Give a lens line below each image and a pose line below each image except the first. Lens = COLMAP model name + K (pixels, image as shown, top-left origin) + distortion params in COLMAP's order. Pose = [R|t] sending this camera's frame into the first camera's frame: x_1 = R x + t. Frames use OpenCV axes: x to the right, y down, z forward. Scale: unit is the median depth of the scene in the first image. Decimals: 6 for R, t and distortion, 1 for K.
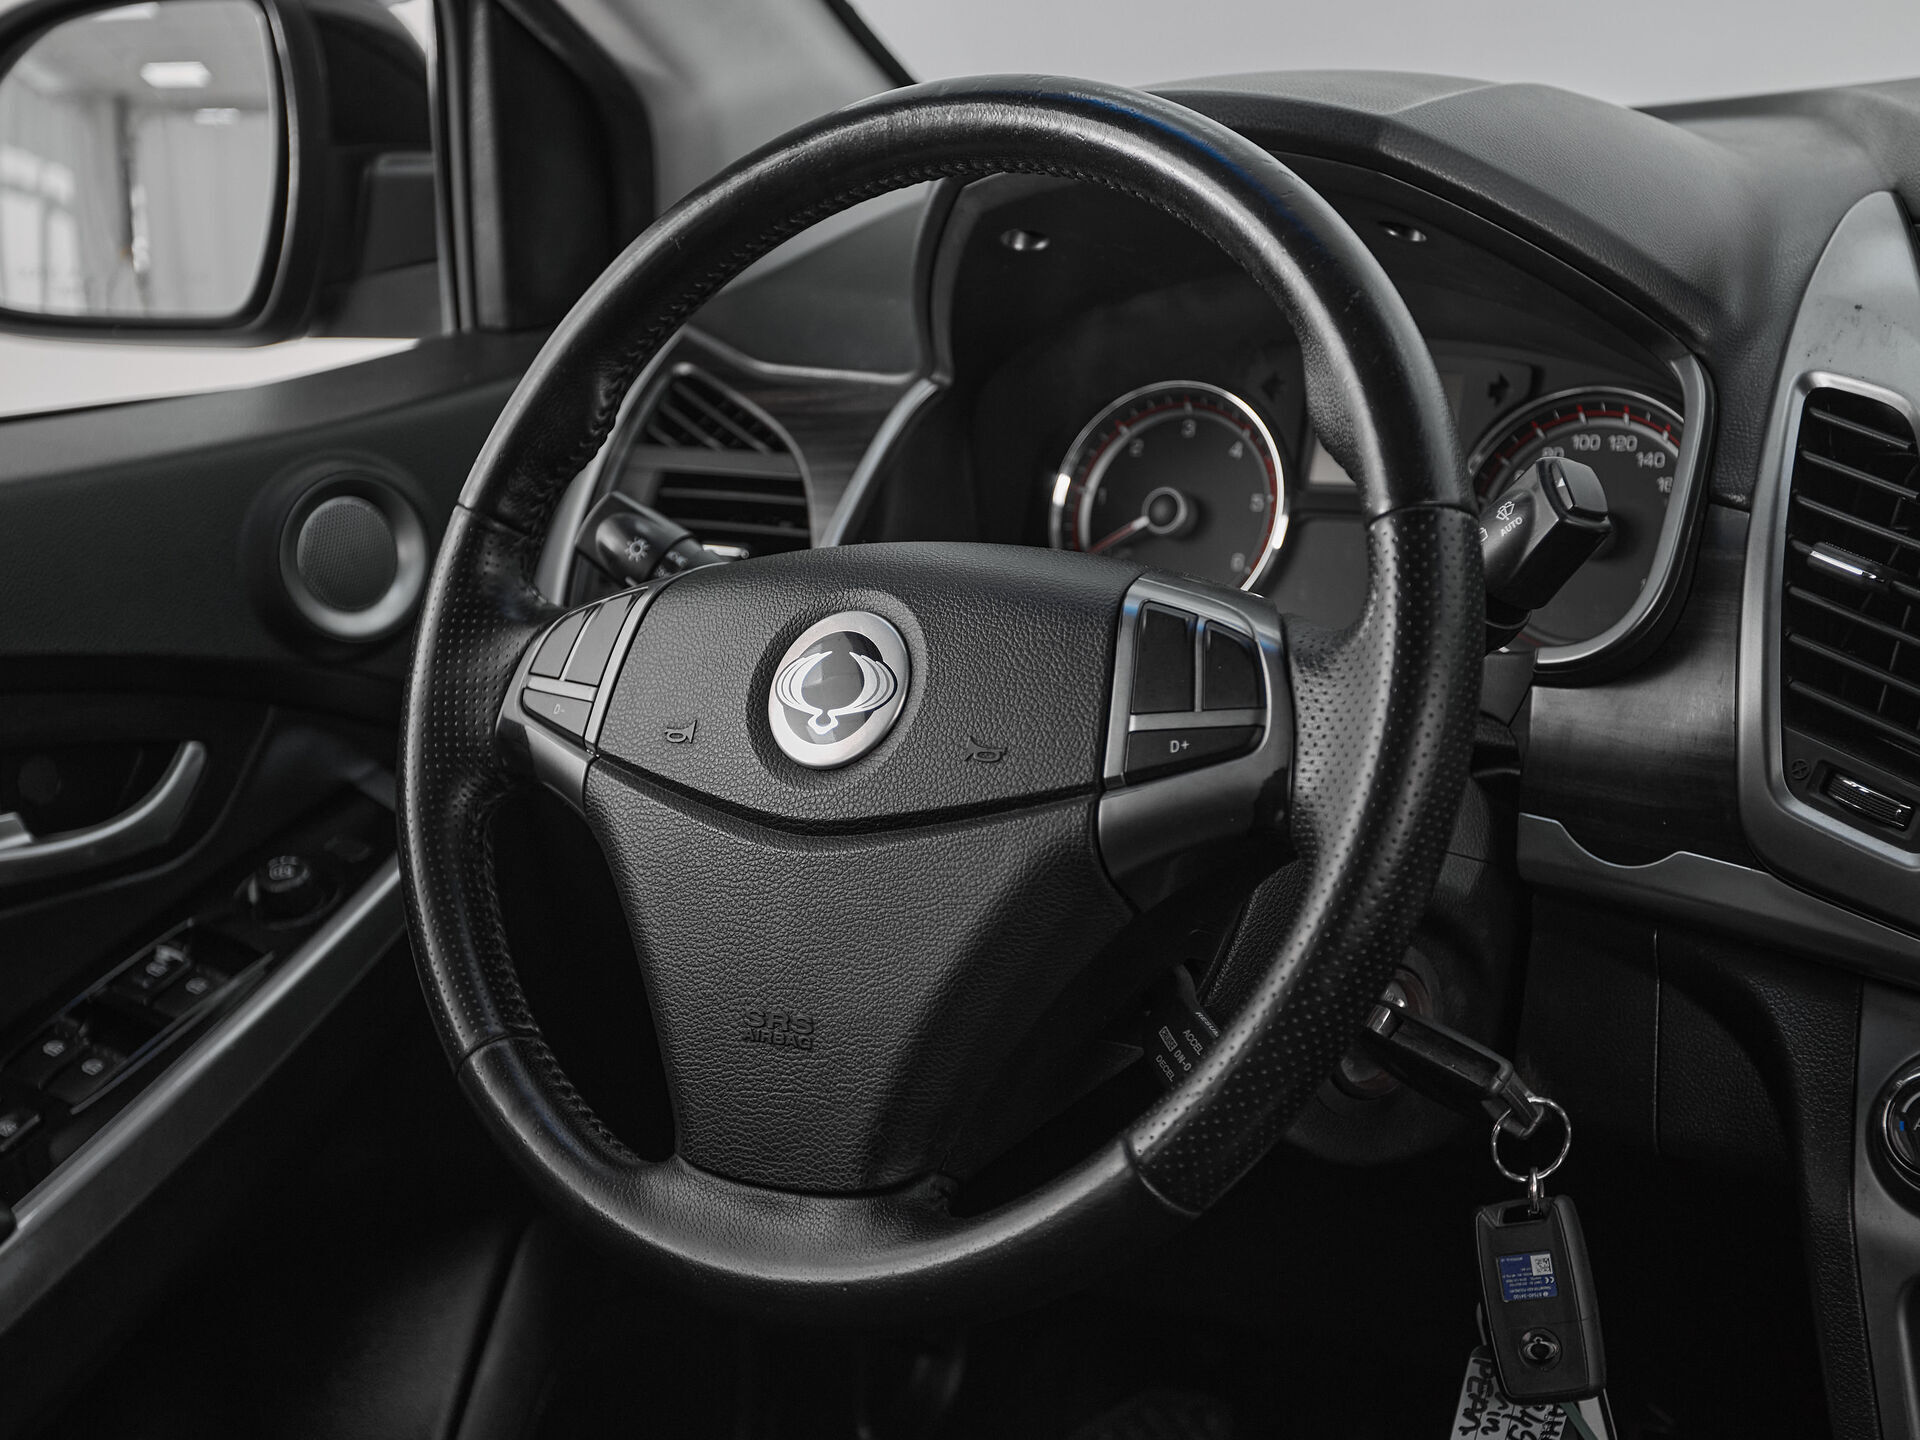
lens RADIAL K [[2883.6, 0, 876.5], [0, 2883.6, 756.1], [0, 0, 1]] dist [0.039316, 0.000000]
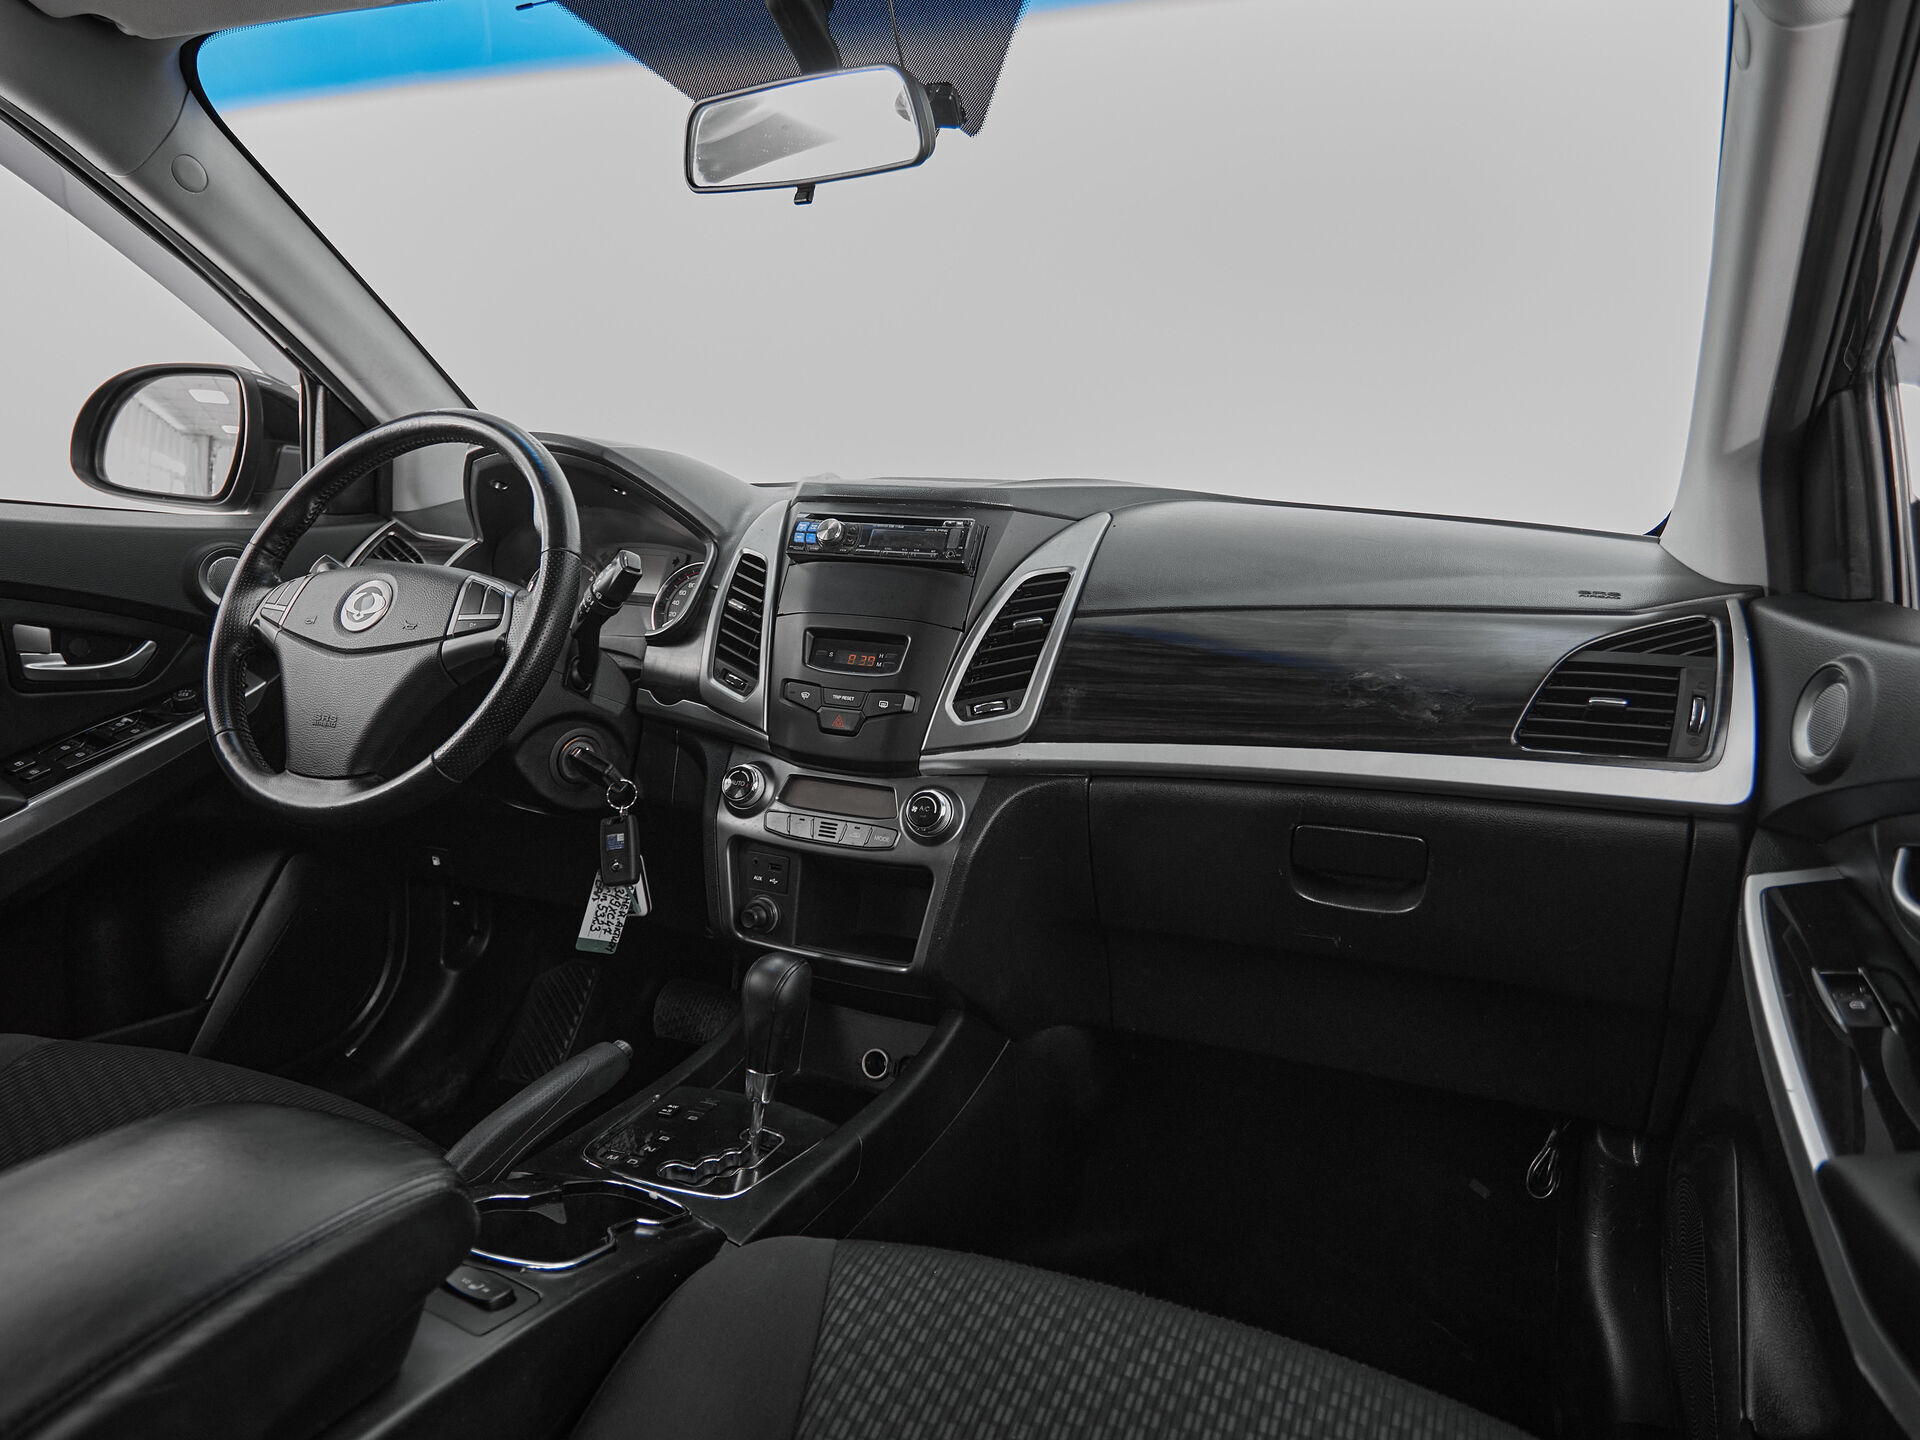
lens RADIAL K [[1180.5, 0, 946.4], [0, 1180.5, 692.3], [0, 0, 1]] dist [-0.000487, -0.000572]
pose [[0.966666, 0.089414, 0.239920, 0.247587], [-0.061642, 0.990752, -0.120871, 0.154166], [-0.248509, 0.102053, 0.963239, -0.227936]]
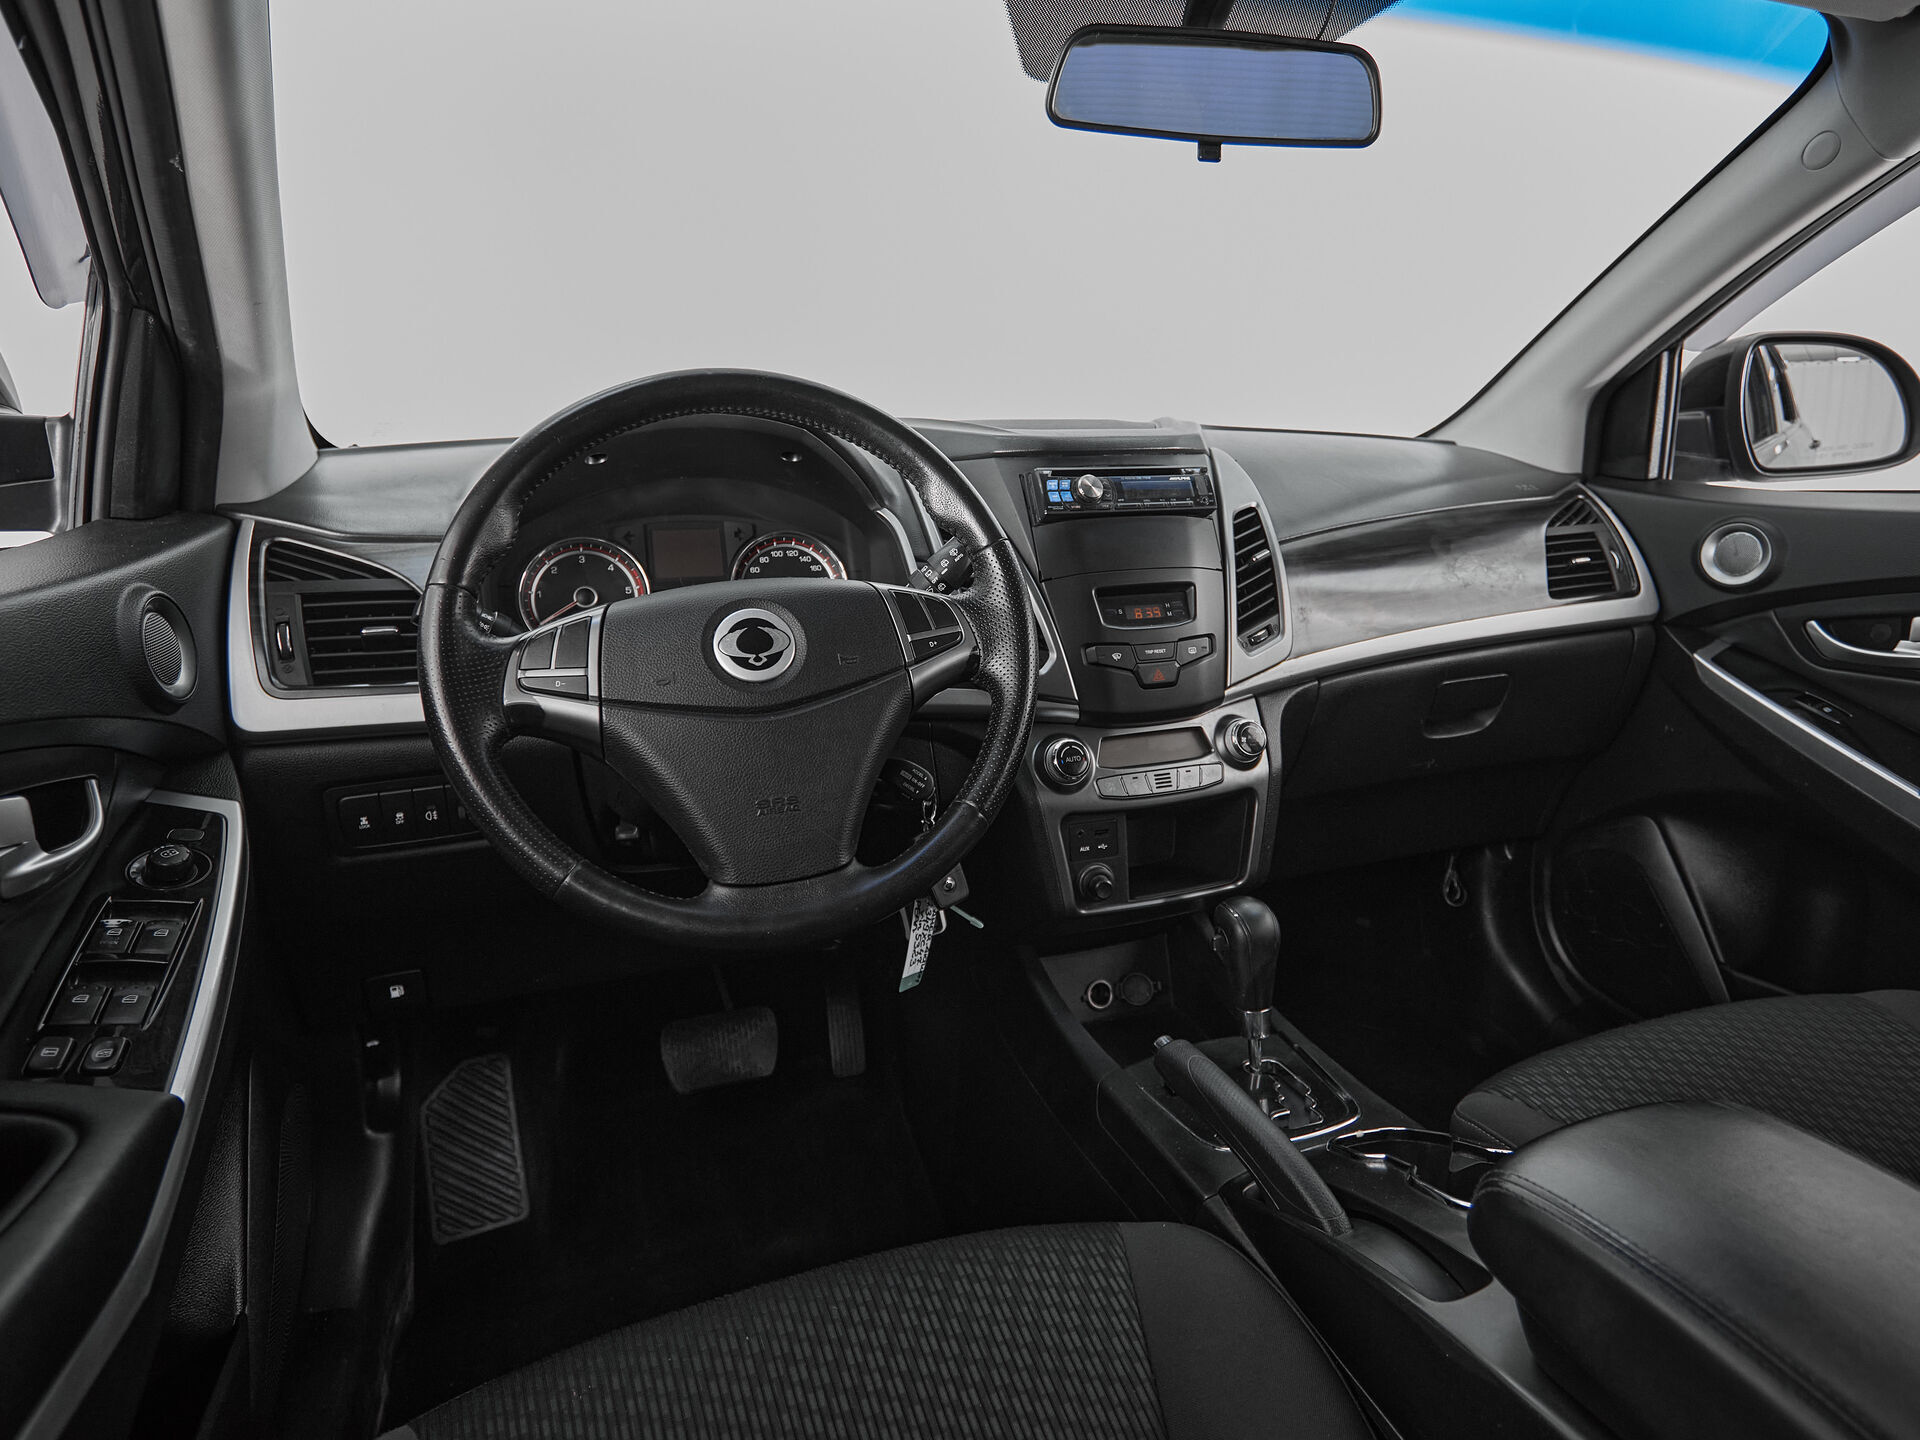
lens RADIAL K [[1180.5, 0, 1021.1], [0, 1180.5, 680.0], [0, 0, 1]] dist [-0.000487, -0.000572]
pose [[0.542345, -0.106906, 0.833327, -0.585689], [0.169345, 0.985424, 0.016206, 0.019522], [-0.822912, 0.132330, 0.552543, 0.341527]]
